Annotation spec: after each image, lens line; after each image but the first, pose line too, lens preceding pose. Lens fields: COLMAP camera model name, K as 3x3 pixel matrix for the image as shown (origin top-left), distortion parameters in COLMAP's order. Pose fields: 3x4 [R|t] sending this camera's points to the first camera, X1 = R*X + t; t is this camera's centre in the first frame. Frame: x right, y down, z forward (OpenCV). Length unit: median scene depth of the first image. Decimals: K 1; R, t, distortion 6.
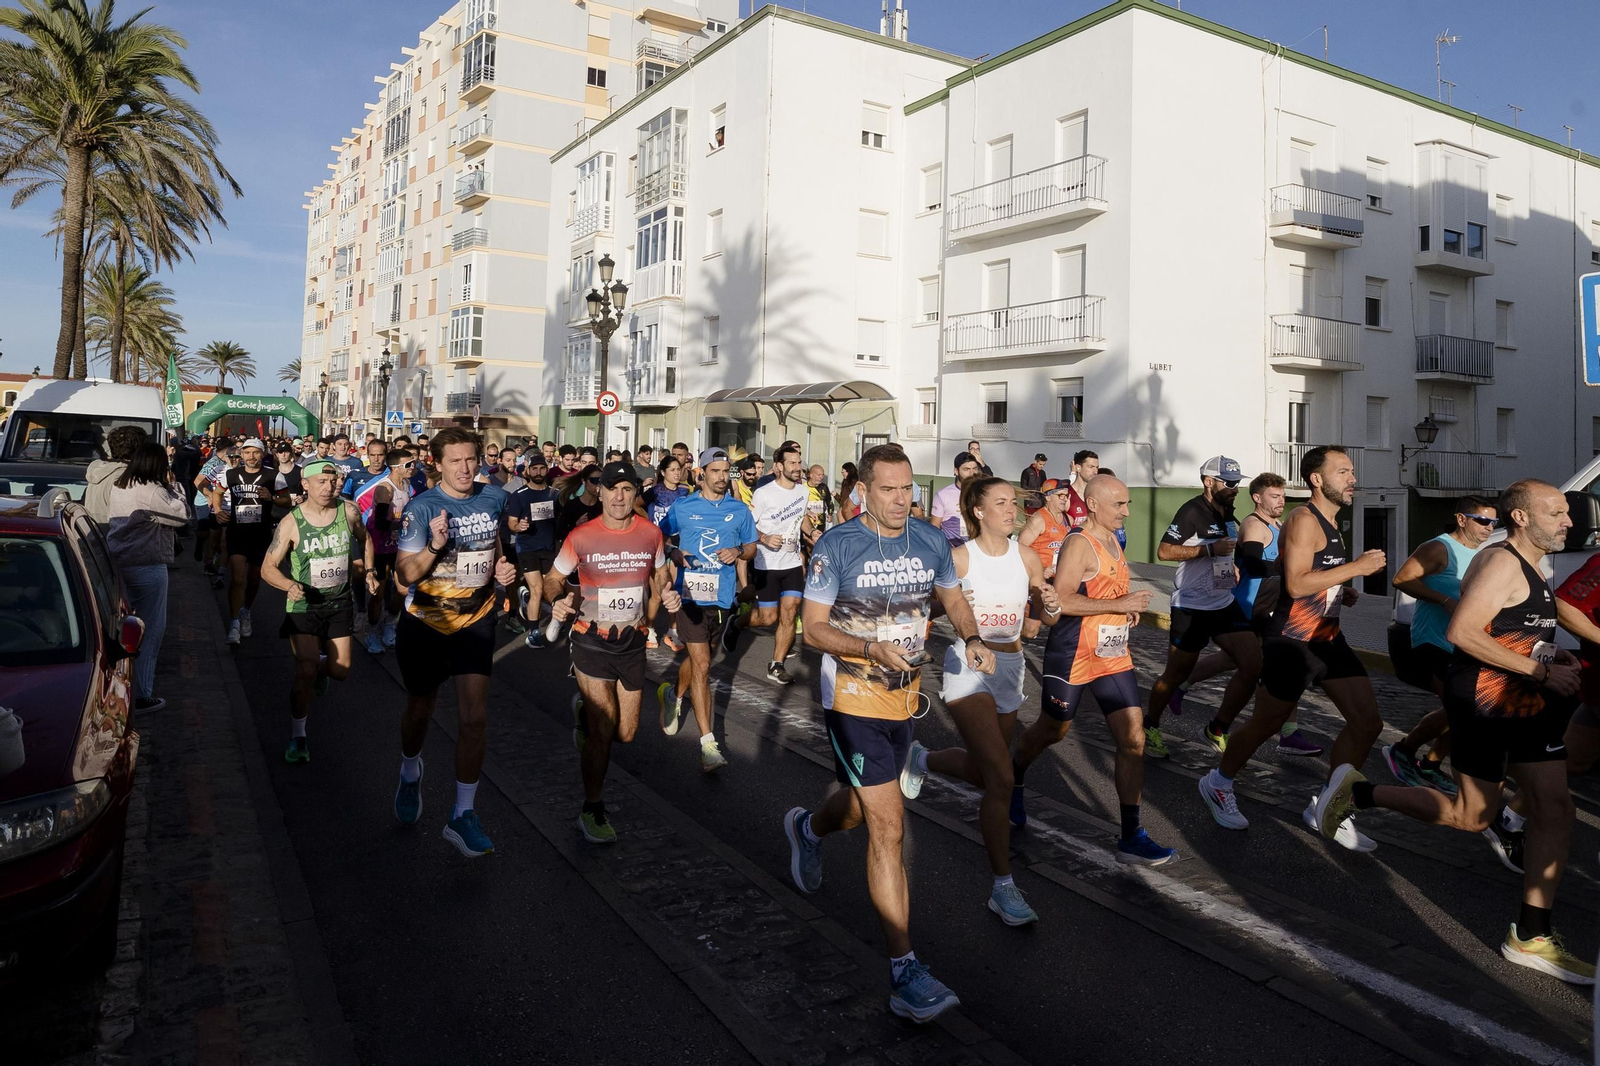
lens RADIAL K [[1146.3, 0, 800.0], [0, 1146.3, 533.0], [0, 0, 1]] dist [-0.005949, -0.002800]
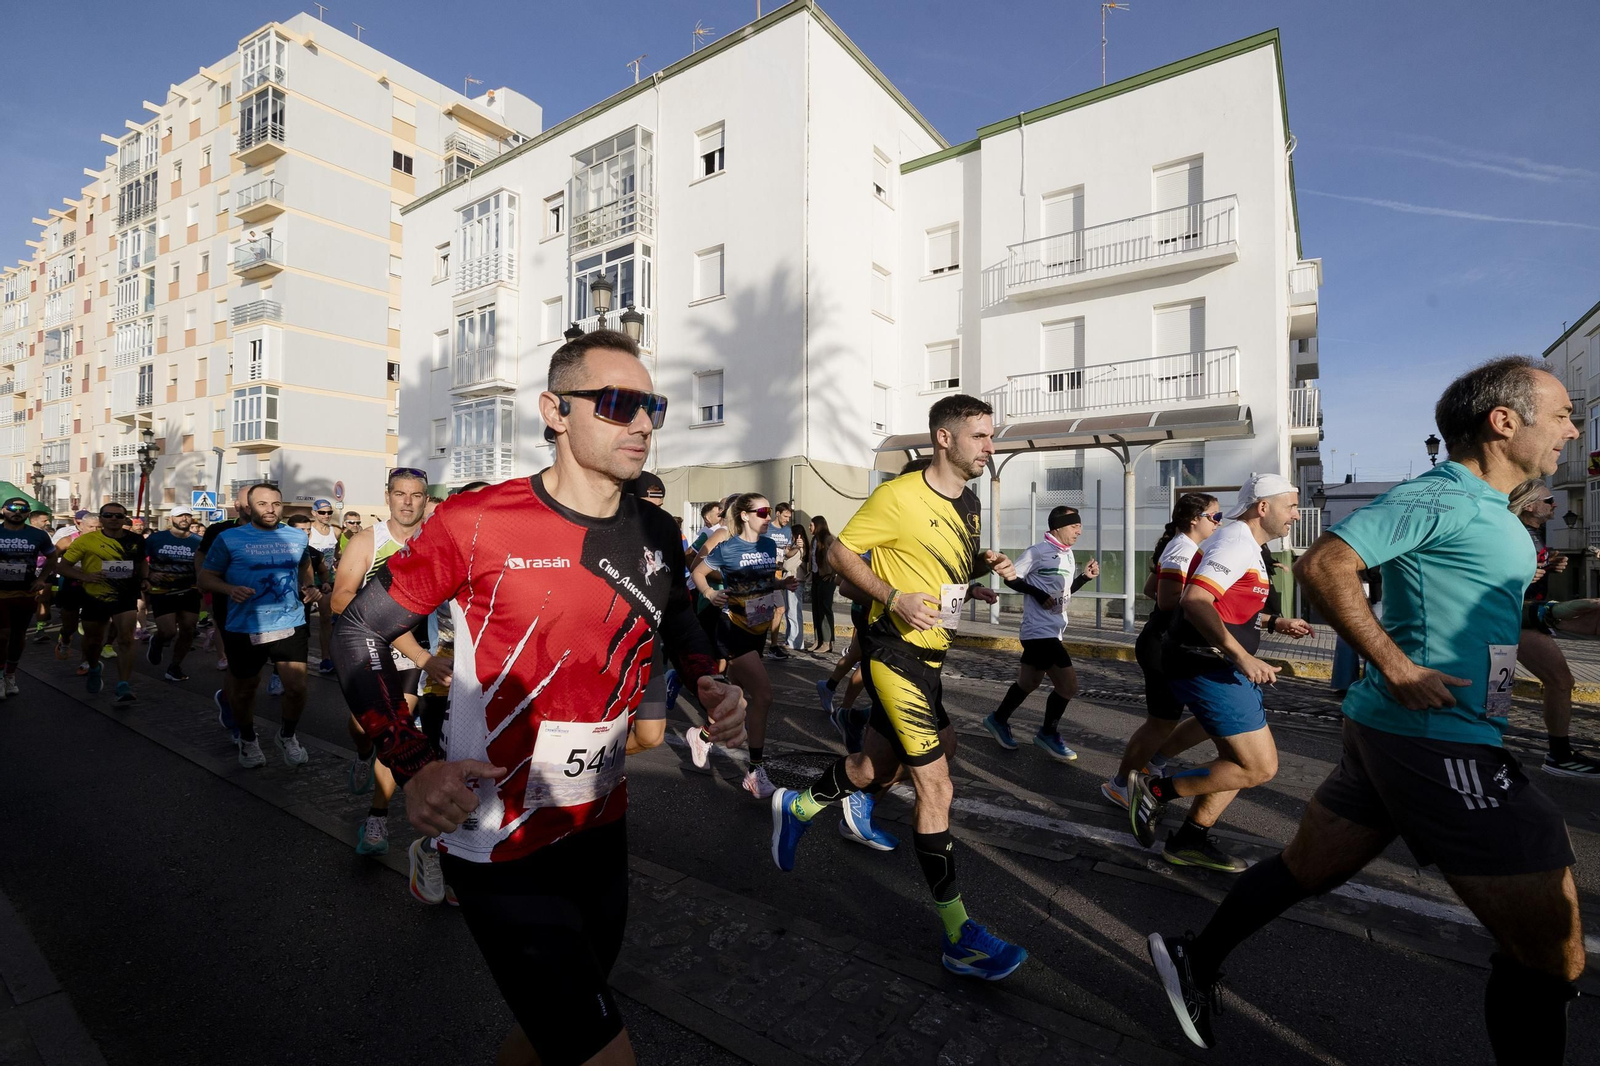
lens RADIAL K [[735.2, 0, 805.3], [0, 735.2, 564.9], [0, 0, 1]] dist [-0.028352, 0.011029]
pose [[0.901811, -0.052326, 0.428951, -0.150598], [0.060880, 0.998126, -0.006235, -0.024802], [-0.427820, 0.031737, 0.903306, 0.293050]]
